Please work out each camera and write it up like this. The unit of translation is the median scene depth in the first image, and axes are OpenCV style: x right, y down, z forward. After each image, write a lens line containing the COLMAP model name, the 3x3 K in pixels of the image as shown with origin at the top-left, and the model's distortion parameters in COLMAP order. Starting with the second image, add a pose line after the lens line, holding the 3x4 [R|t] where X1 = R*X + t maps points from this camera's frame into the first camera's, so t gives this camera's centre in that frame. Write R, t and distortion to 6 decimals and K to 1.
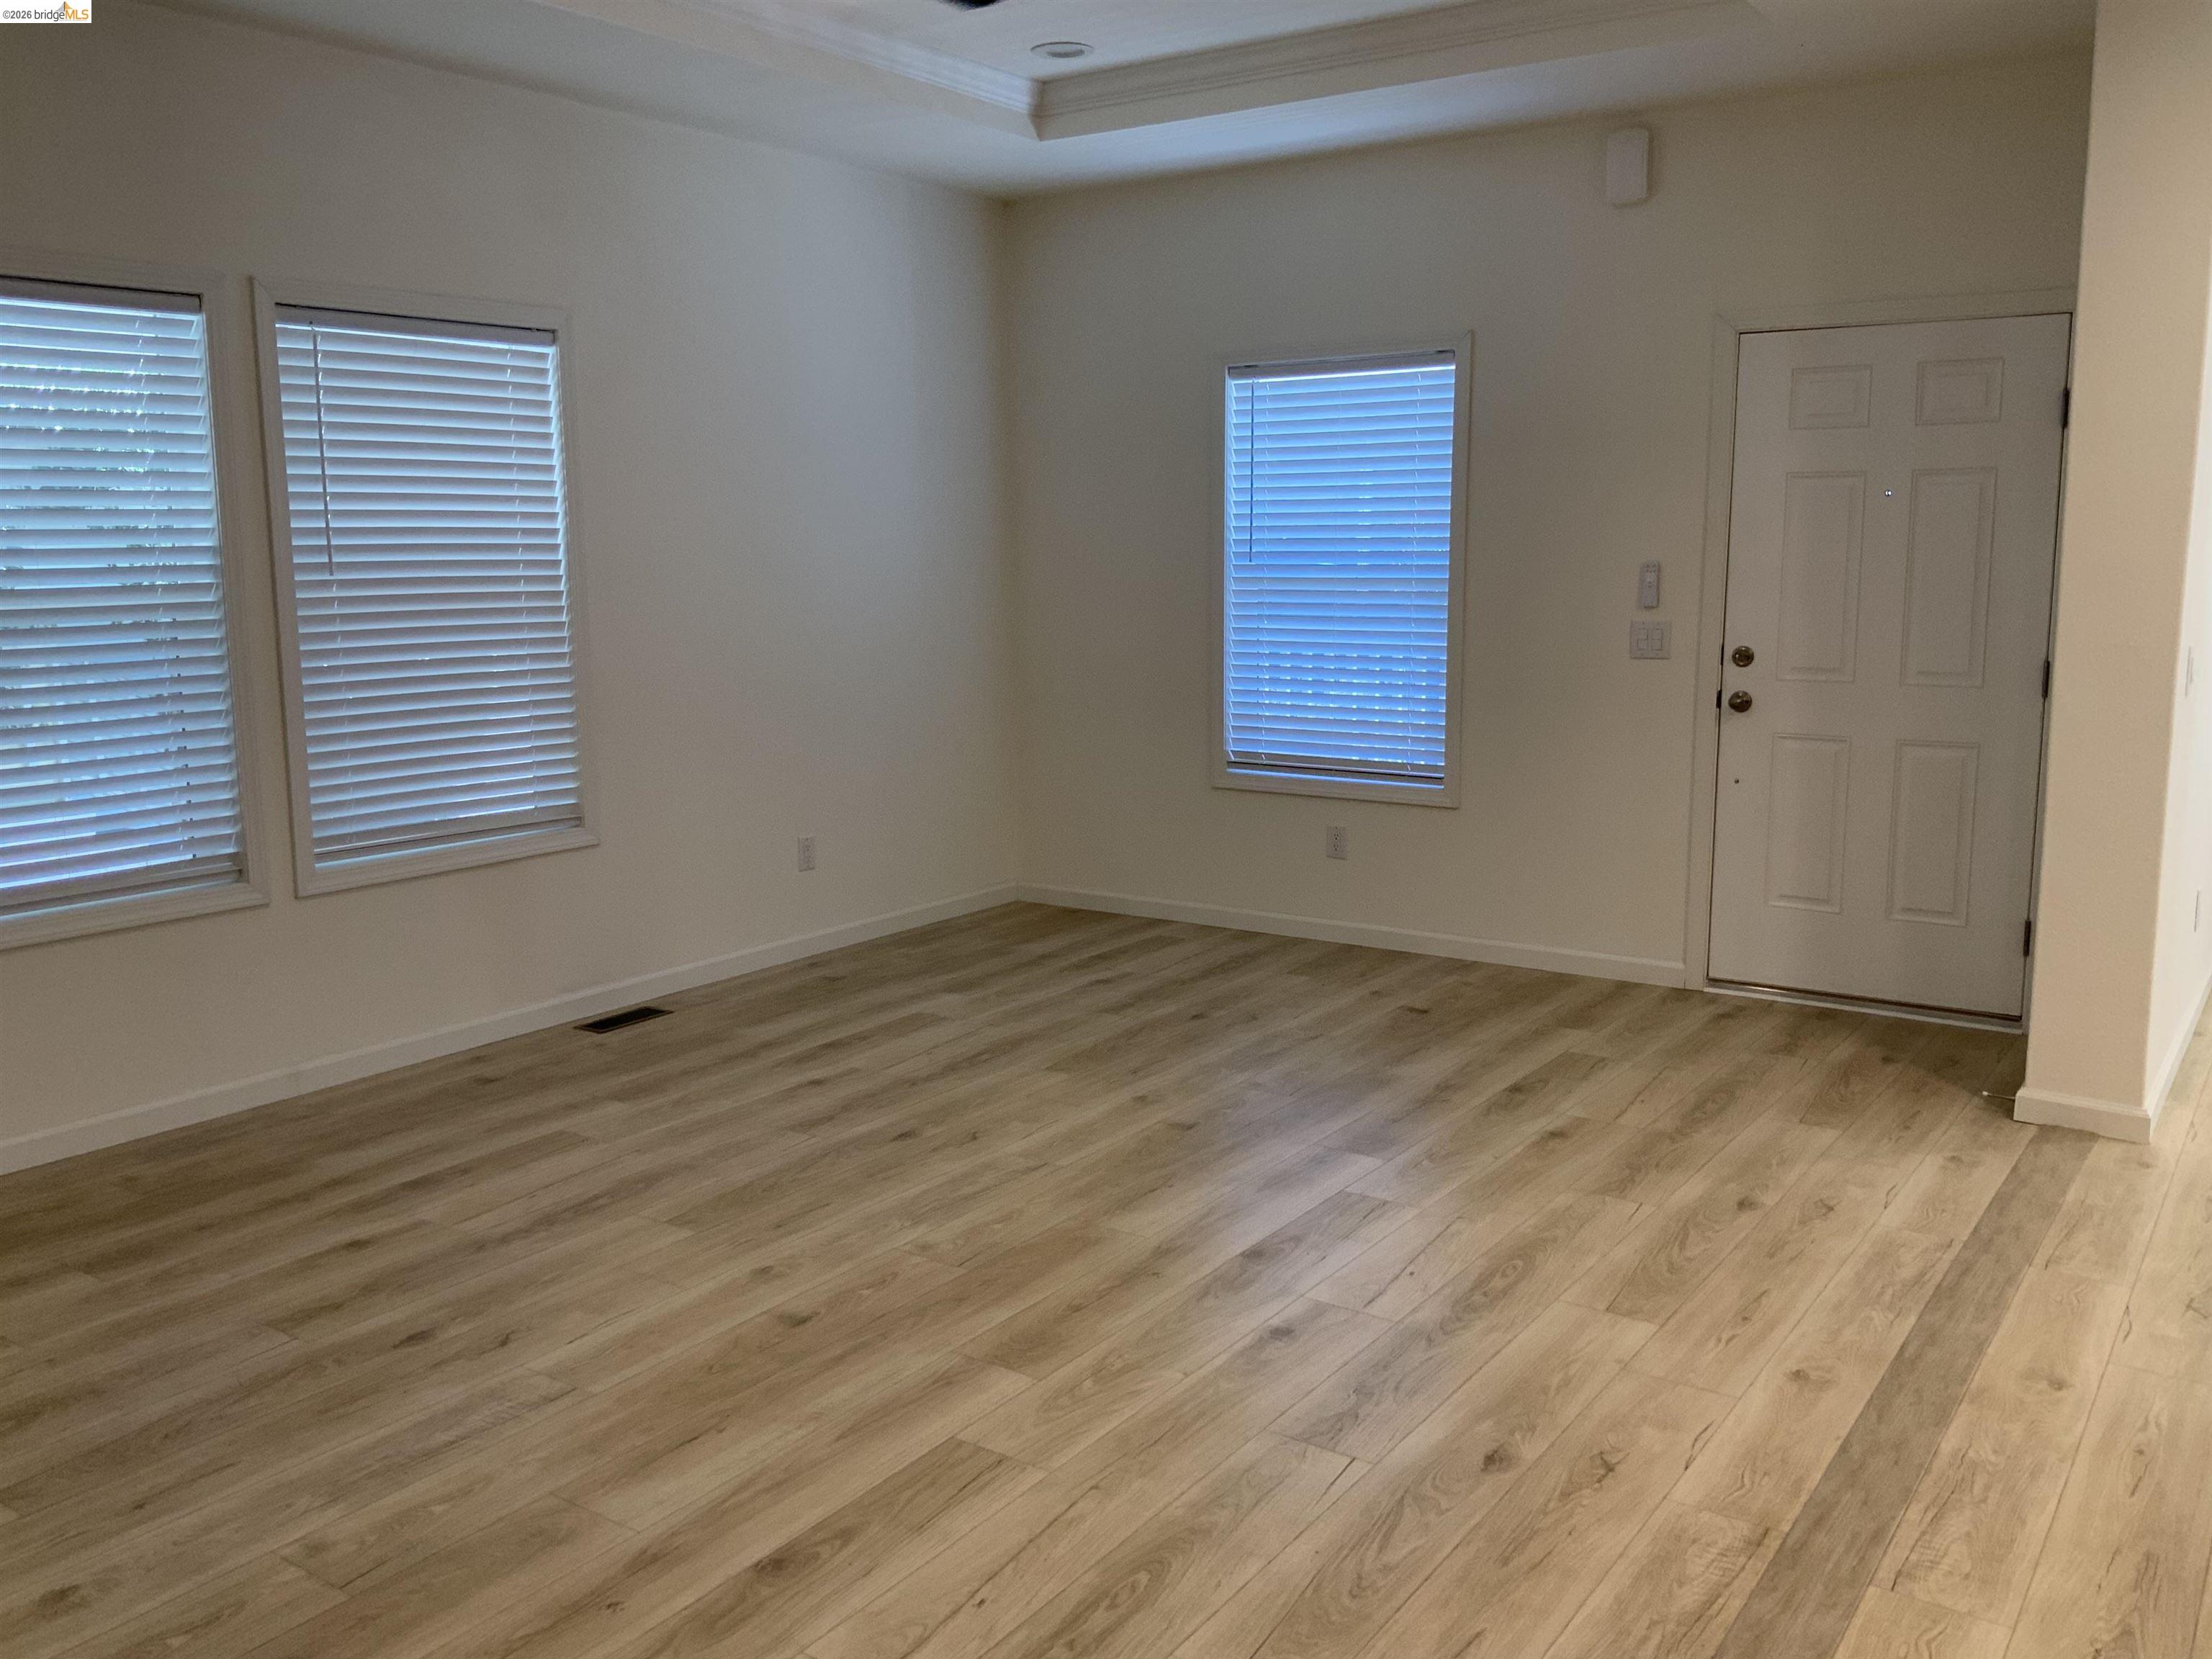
lens RADIAL K [[1826.6, 0, 1092.9], [0, 1826.6, 814.5], [0, 0, 1]] dist [0.083205, -0.136533]
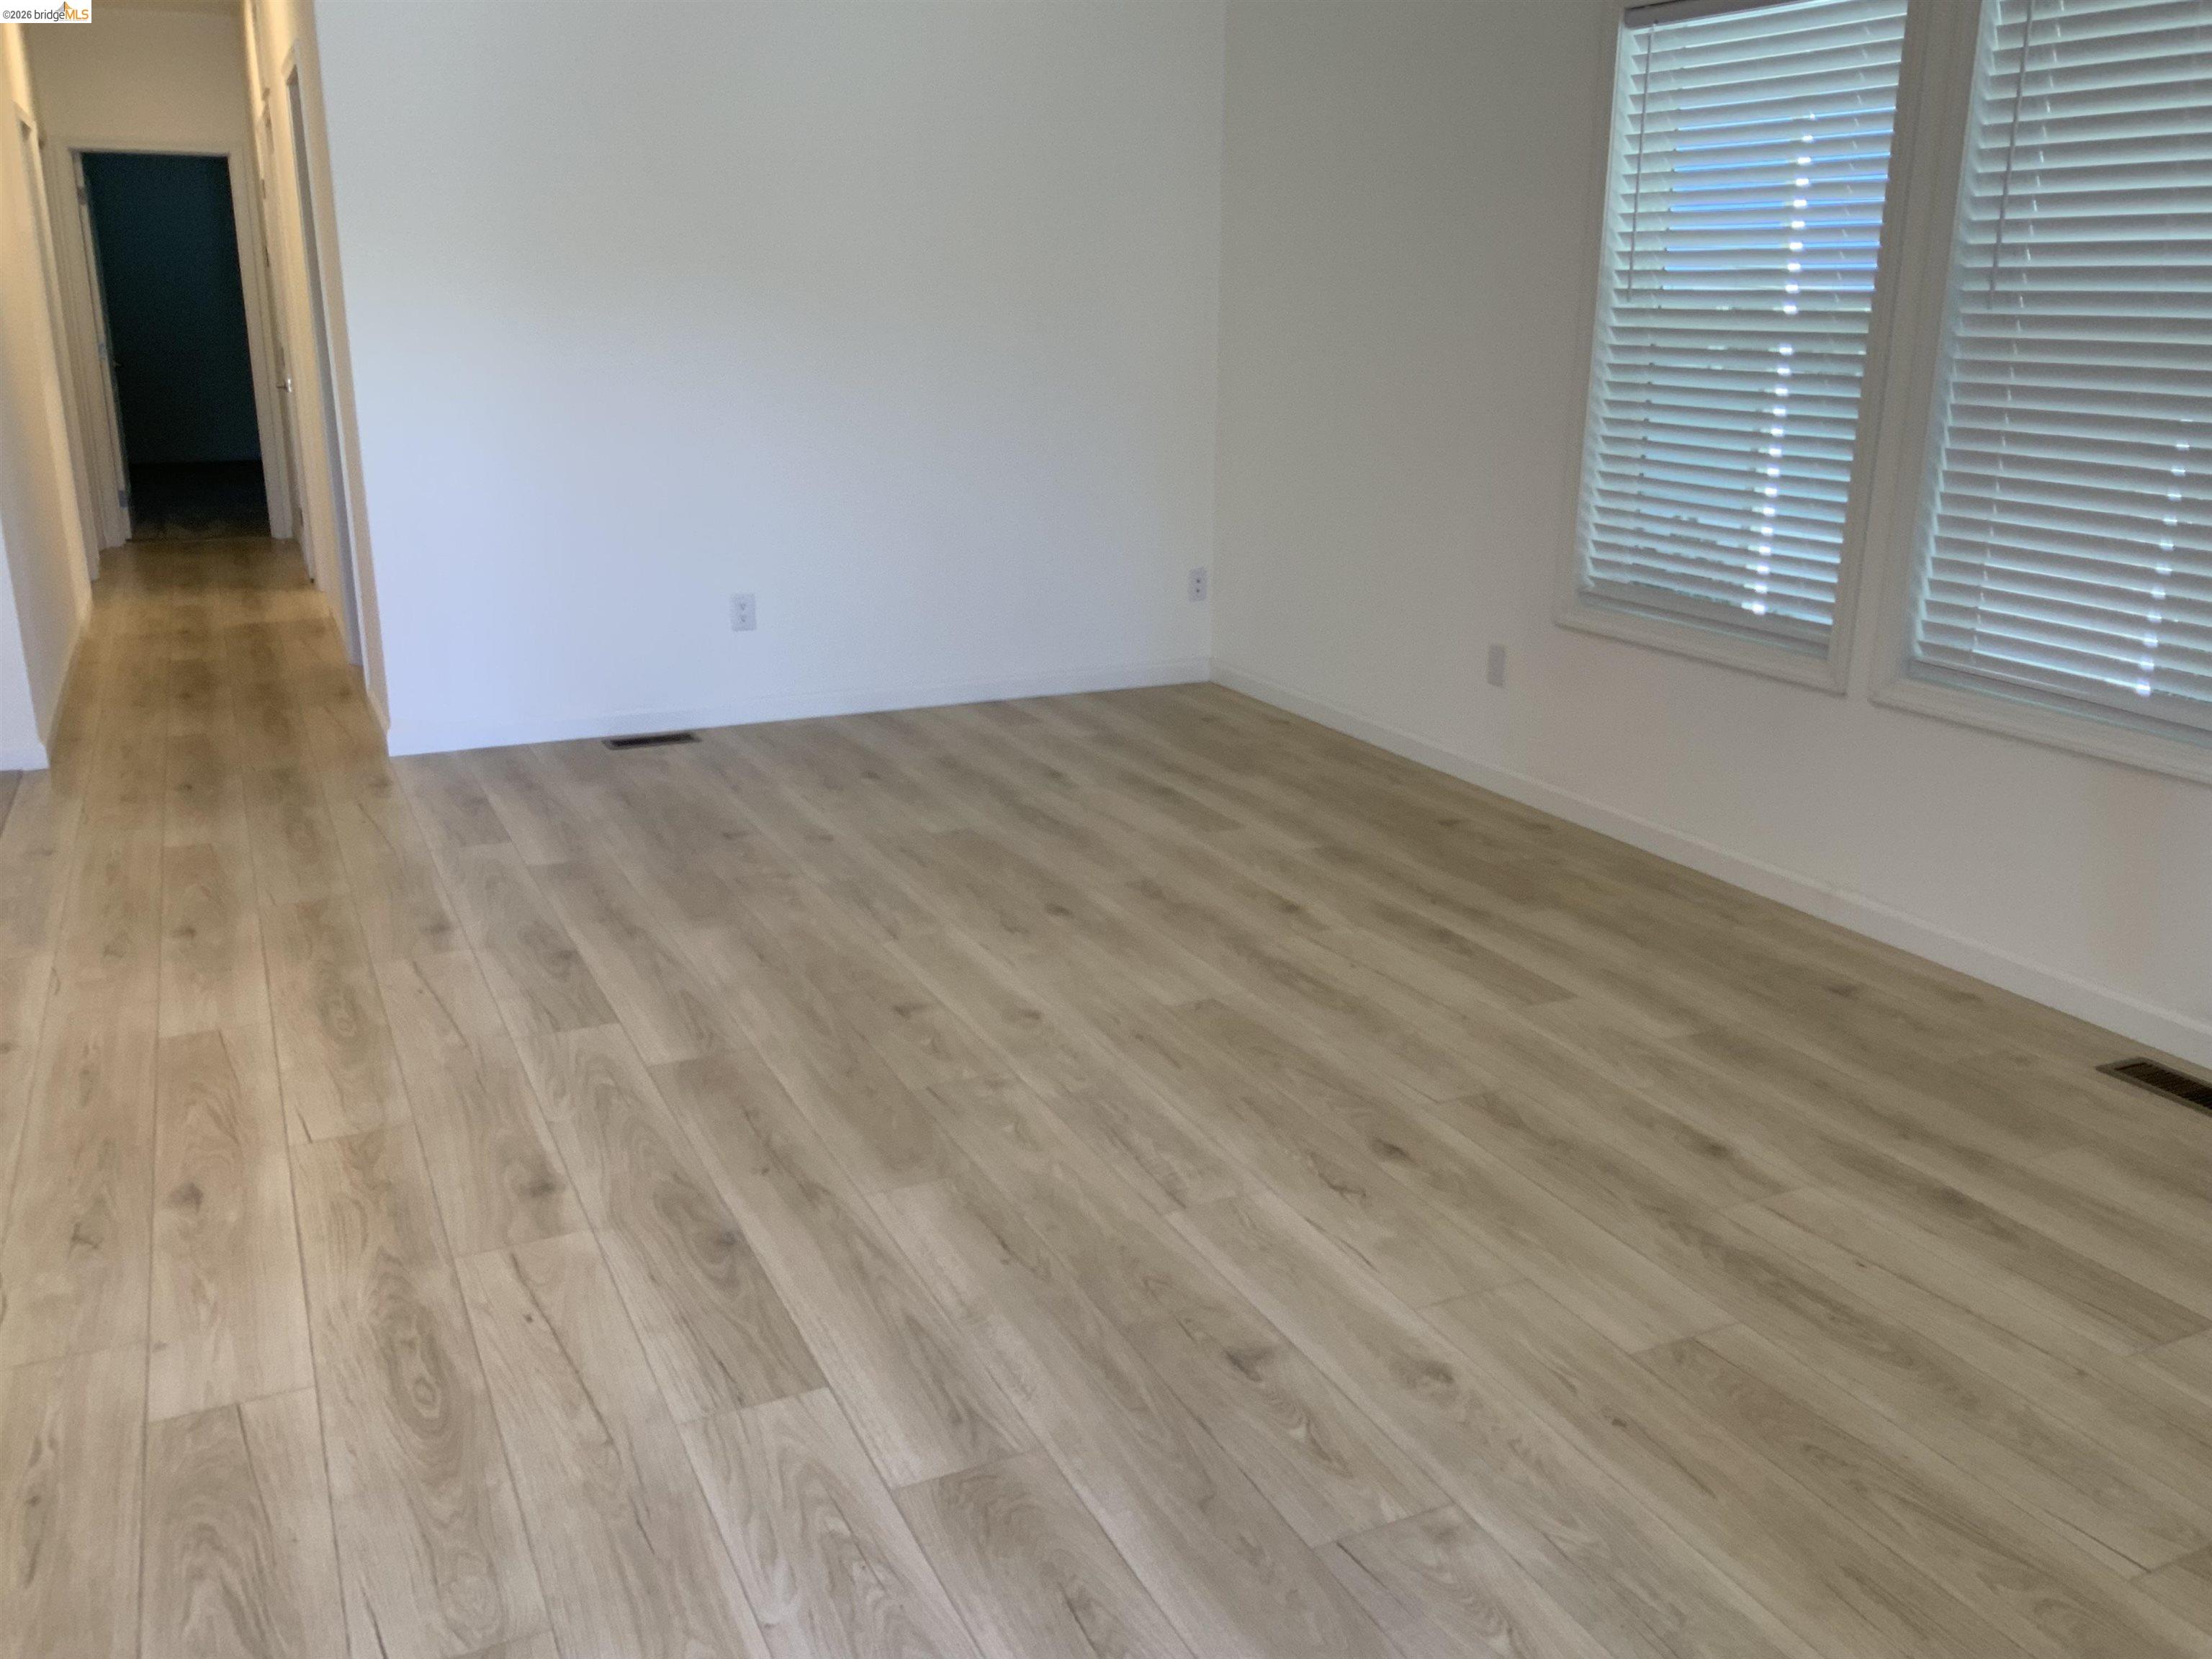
lens RADIAL K [[1826.6, 0, 1084.3], [0, 1826.6, 804.7], [0, 0, 1]] dist [0.083205, -0.136533]
pose [[-0.495443, 0.239649, -0.834928, 0.503234], [-0.132228, 0.929181, 0.345166, -0.168334], [0.858517, 0.281411, -0.428668, 1.177689]]
